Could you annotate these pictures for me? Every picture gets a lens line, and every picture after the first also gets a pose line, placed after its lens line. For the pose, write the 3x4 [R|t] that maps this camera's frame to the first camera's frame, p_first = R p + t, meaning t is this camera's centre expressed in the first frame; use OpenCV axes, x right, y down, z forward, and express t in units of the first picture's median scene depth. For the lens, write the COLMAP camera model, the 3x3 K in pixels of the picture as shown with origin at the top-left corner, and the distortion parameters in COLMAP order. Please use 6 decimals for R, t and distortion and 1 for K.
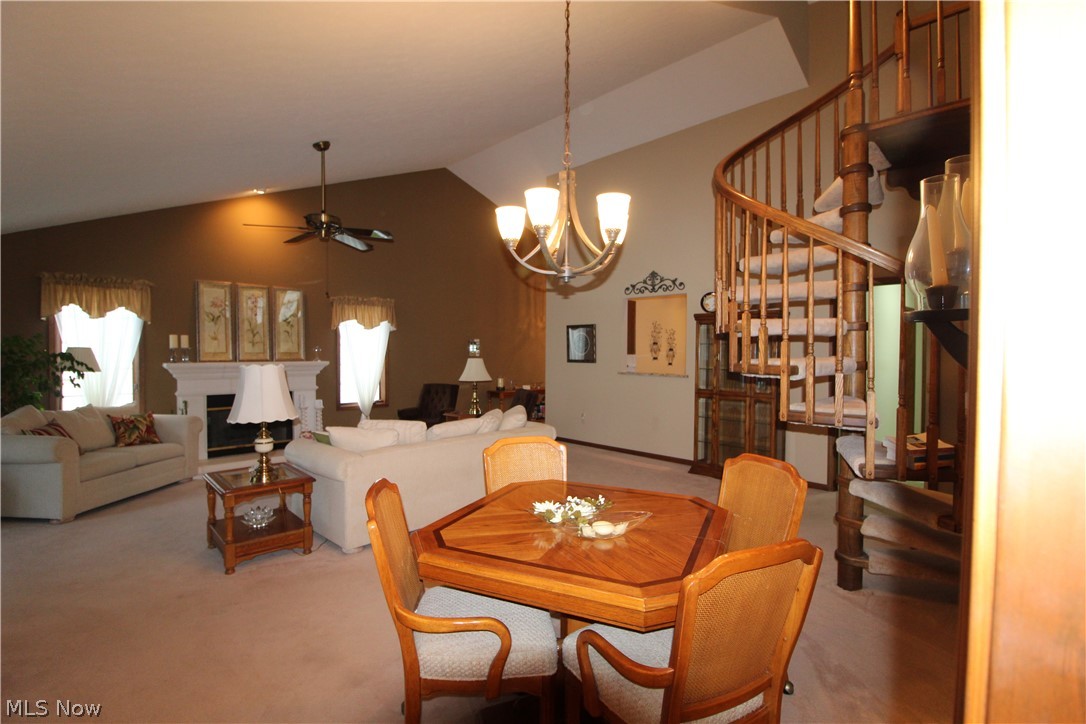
lens RADIAL K [[501.3, 0, 543.0], [0, 501.3, 362.0], [0, 0, 1]] dist [-0.001657, -0.012592]
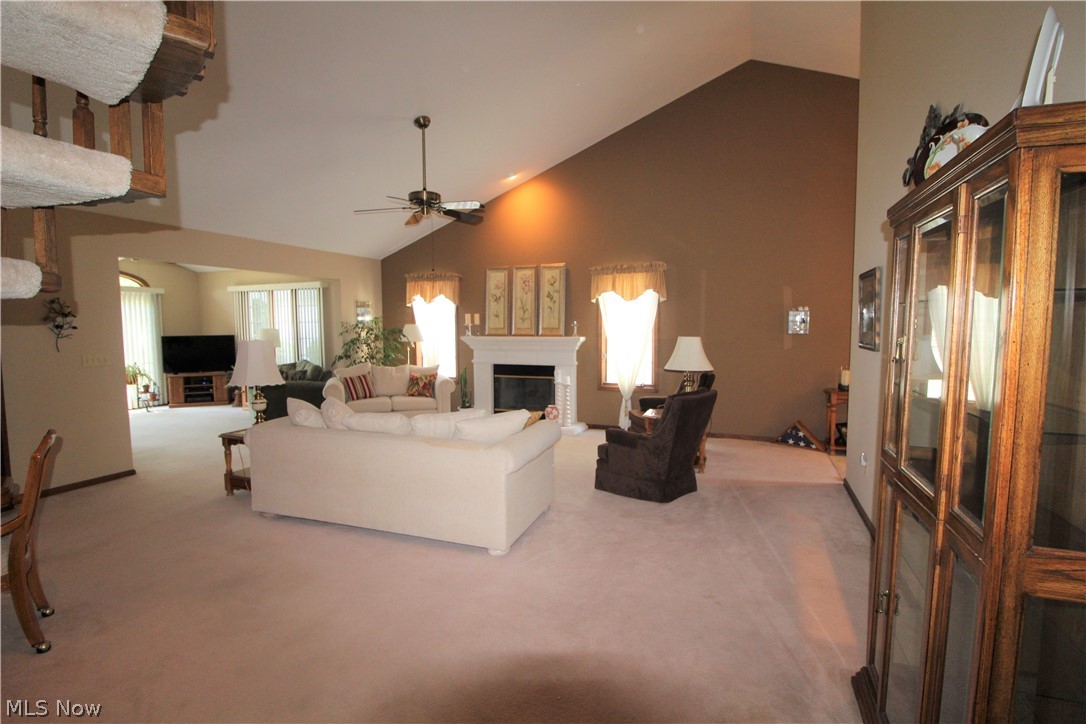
lens RADIAL K [[501.3, 0, 543.0], [0, 501.3, 362.0], [0, 0, 1]] dist [-0.001657, -0.012592]
pose [[0.399594, 0.060869, -0.914669, 0.465636], [-0.014198, 0.998084, 0.060217, -0.011711], [0.916582, -0.011076, 0.399692, 0.627386]]
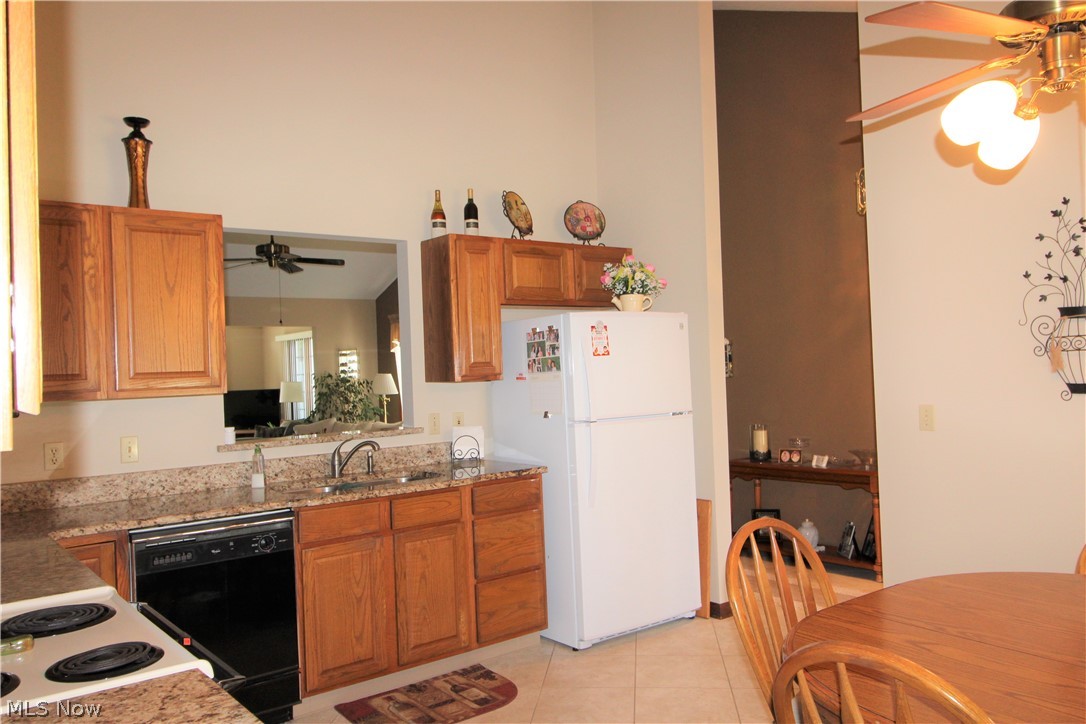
lens RADIAL K [[840.3, 0, 543.0], [0, 840.3, 362.0], [0, 0, 1]] dist [-0.002566, -0.001341]
pose [[-0.114809, -0.007896, -0.993356, 0.851898], [0.011205, 0.999894, -0.009244, -0.030258], [0.993324, -0.012192, -0.114709, 1.273072]]
